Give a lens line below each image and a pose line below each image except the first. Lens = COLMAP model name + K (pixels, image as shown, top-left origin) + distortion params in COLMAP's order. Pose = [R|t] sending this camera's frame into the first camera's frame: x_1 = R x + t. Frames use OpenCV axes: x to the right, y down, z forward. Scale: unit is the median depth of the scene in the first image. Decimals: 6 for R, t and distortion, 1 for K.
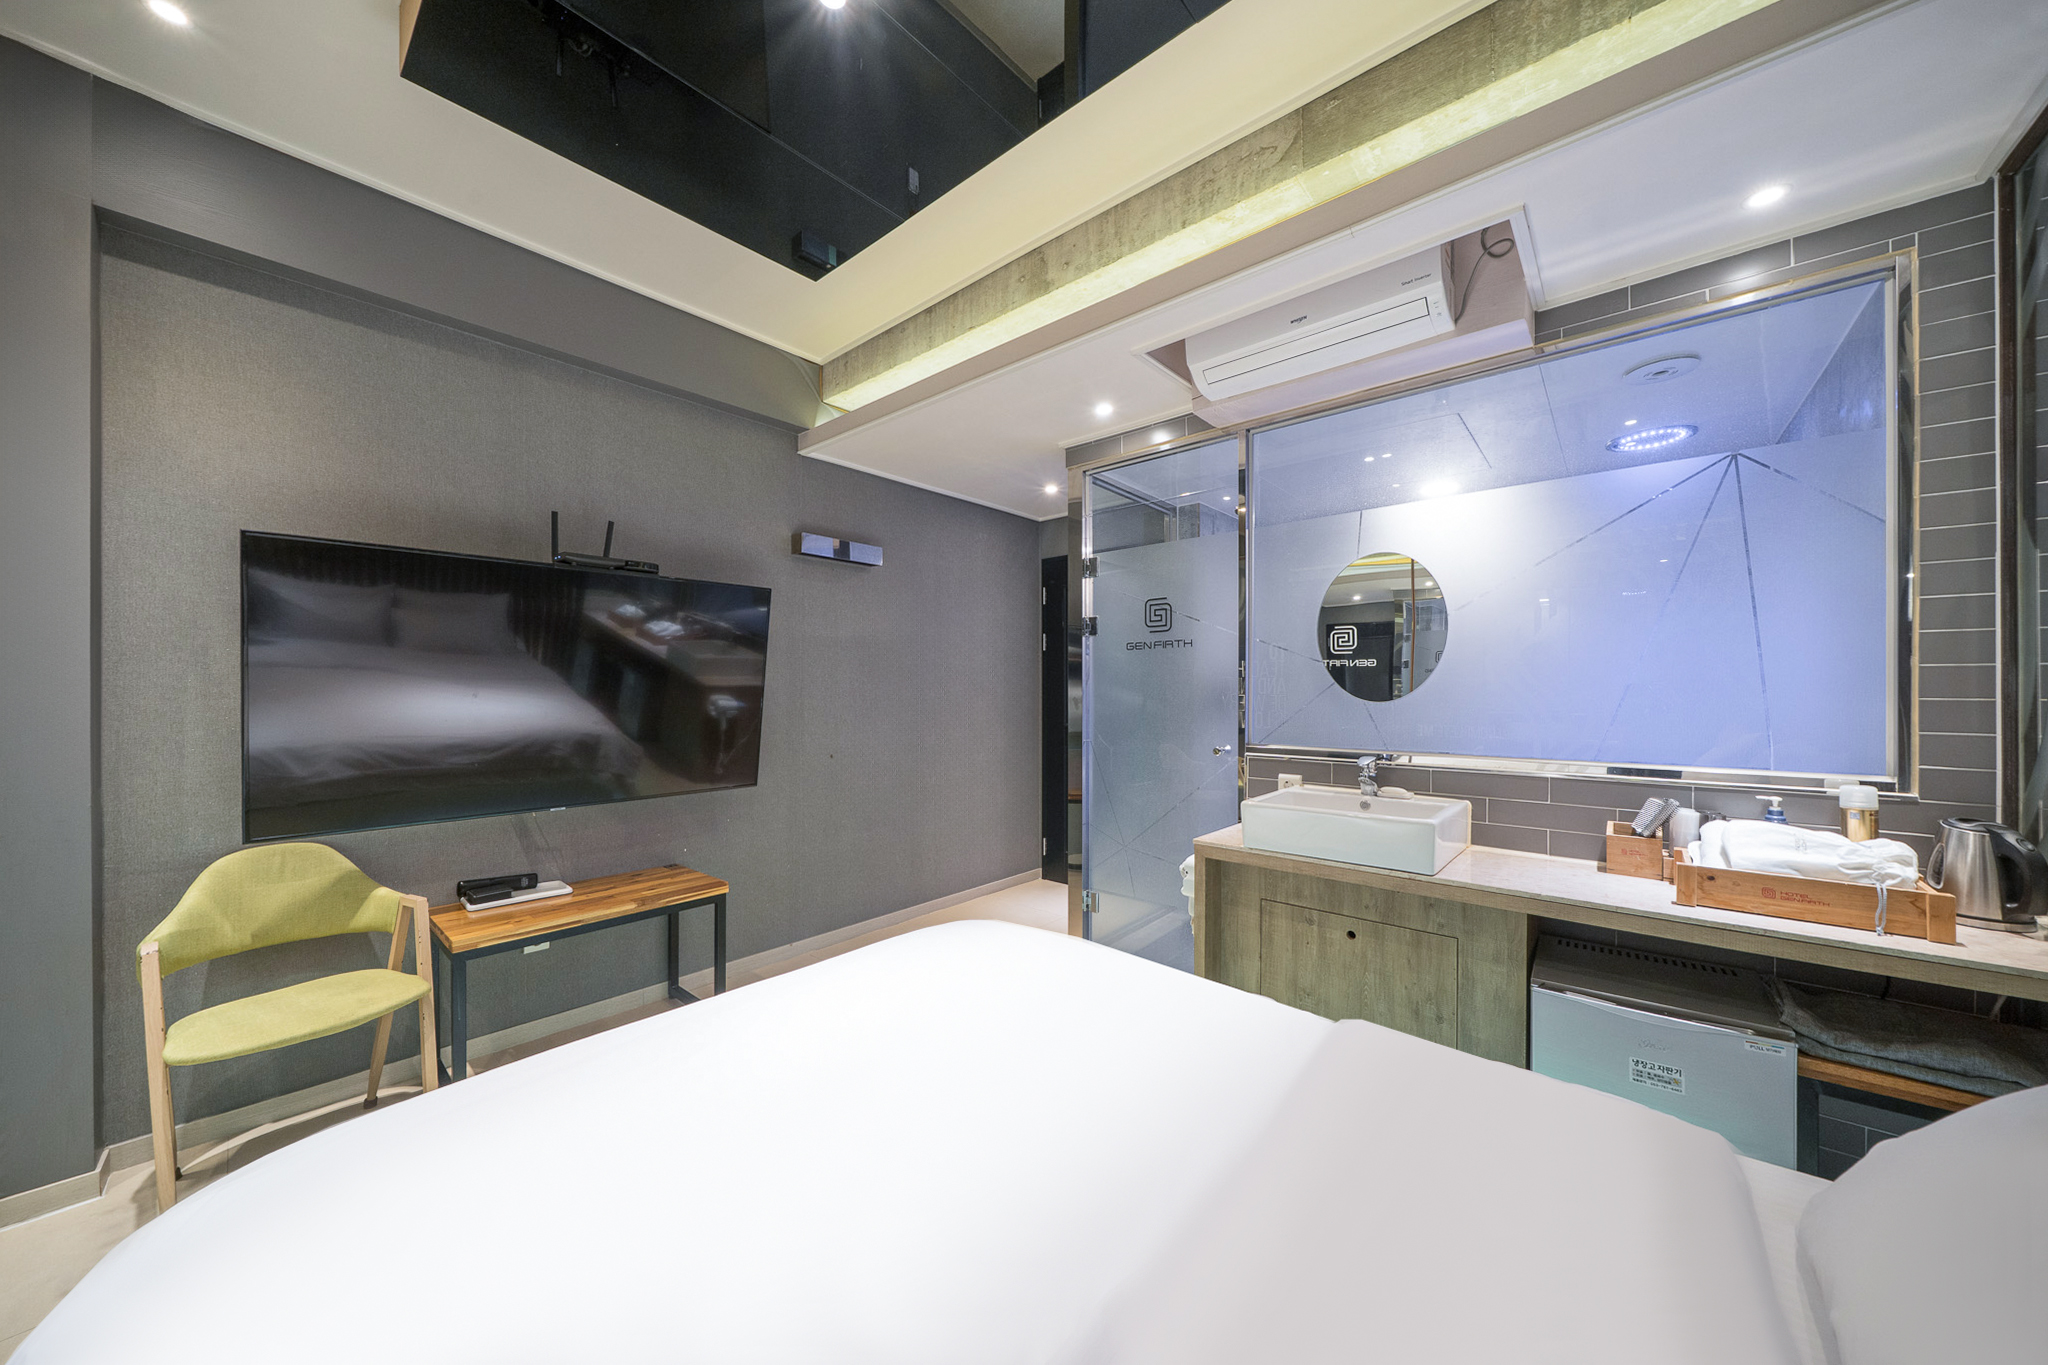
lens RADIAL K [[687.8, 0, 1027.5], [0, 687.8, 689.4], [0, 0, 1]] dist [-0.001183, -0.000089]
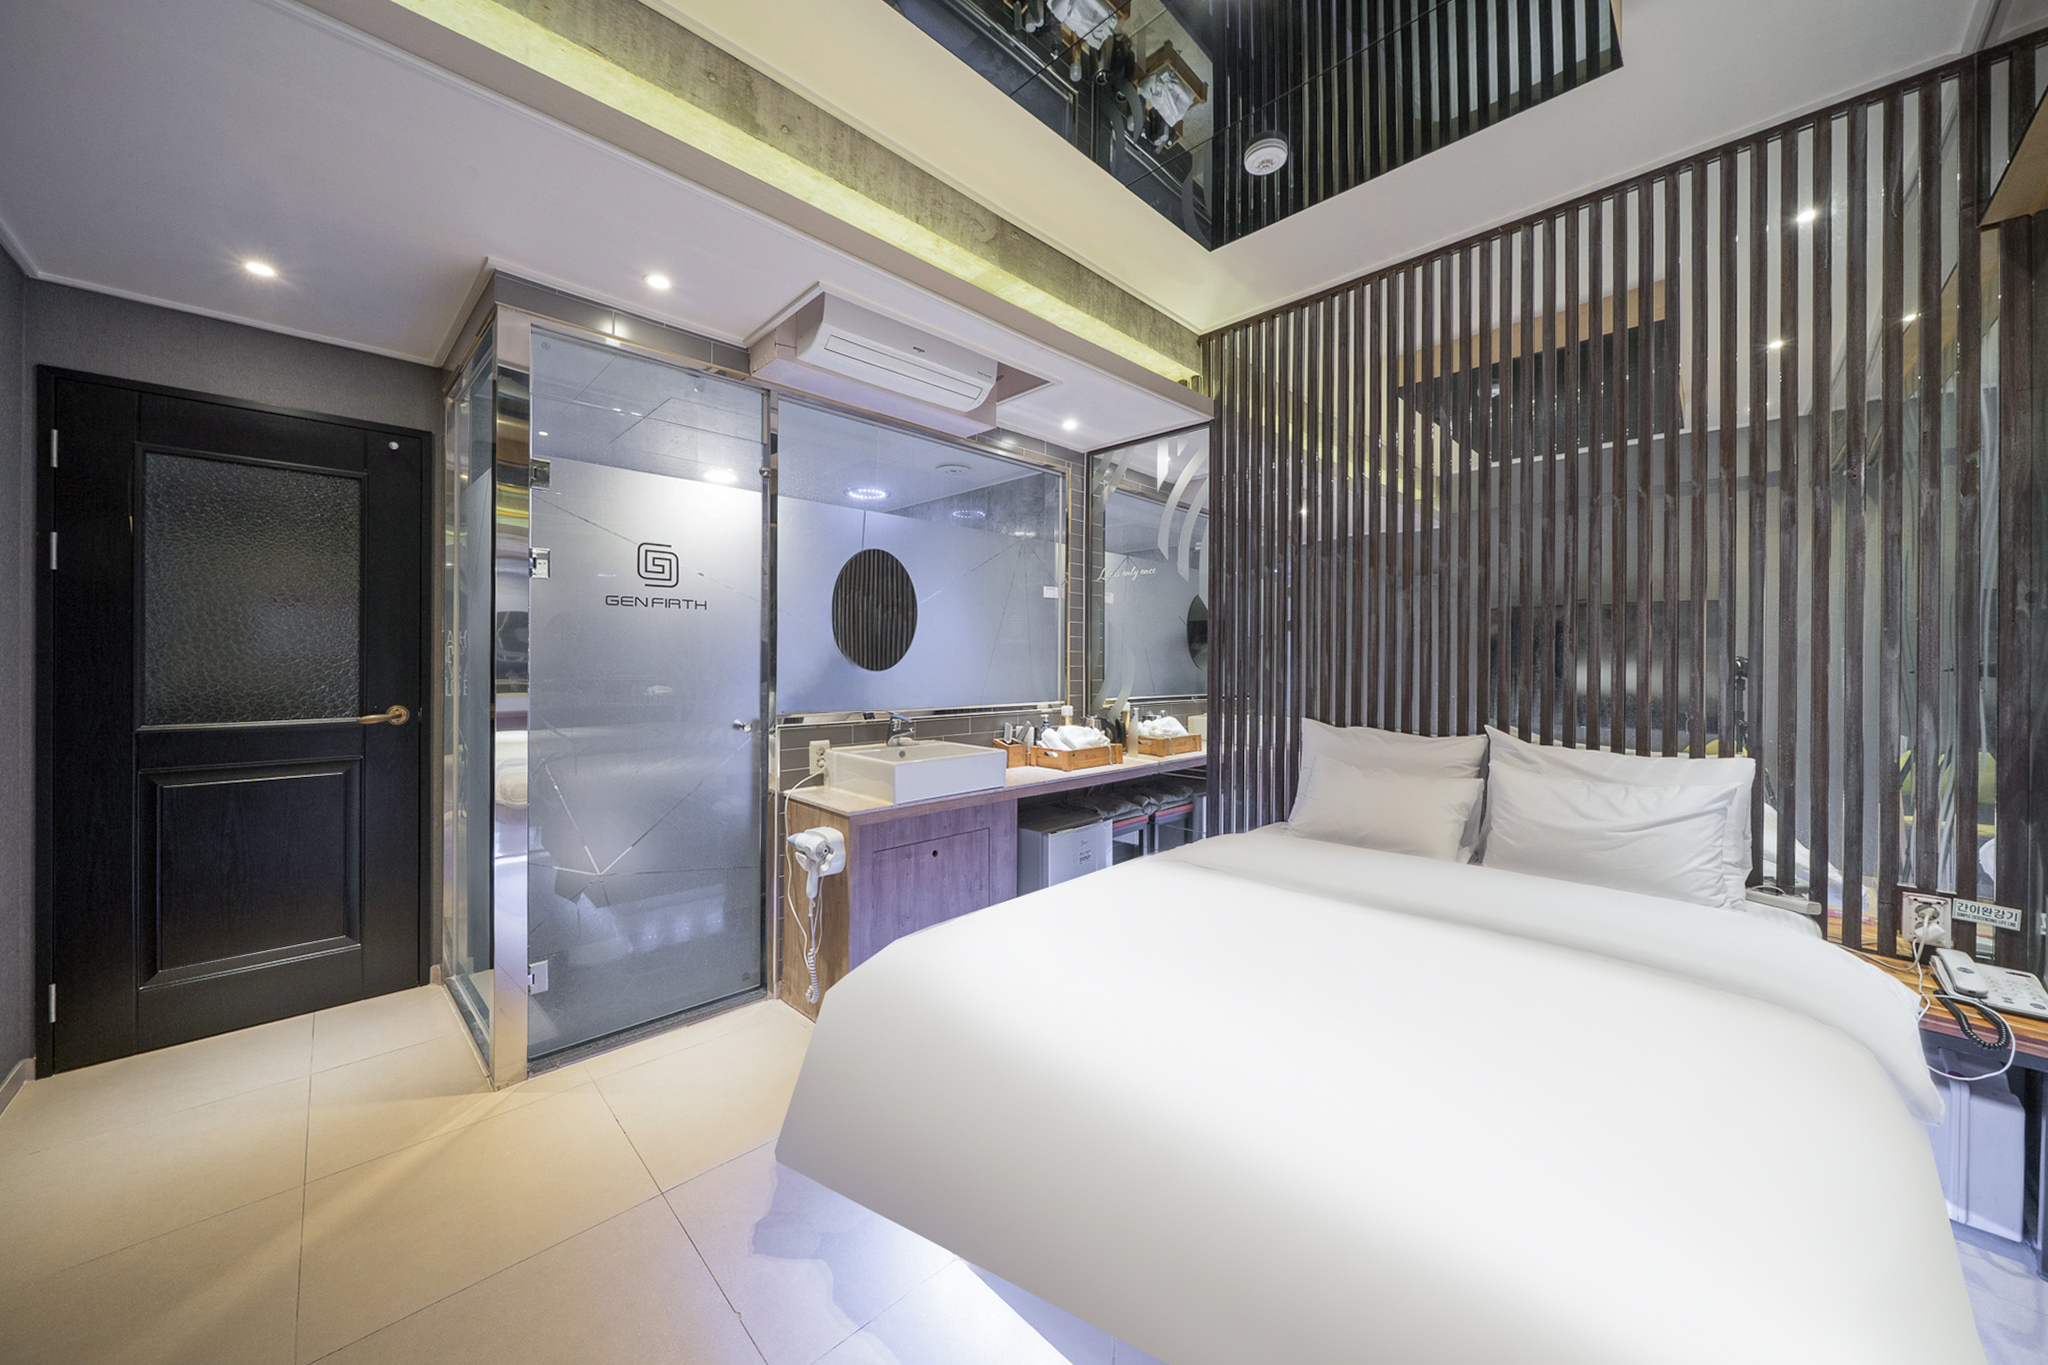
lens RADIAL K [[705.4, 0, 1025.4], [0, 705.4, 662.7], [0, 0, 1]] dist [-0.000191, -0.000128]
pose [[0.093792, -0.002325, 0.995589, -0.815602], [-0.006388, 0.999975, 0.002937, -0.001727], [-0.995571, -0.006636, 0.093775, 0.711943]]
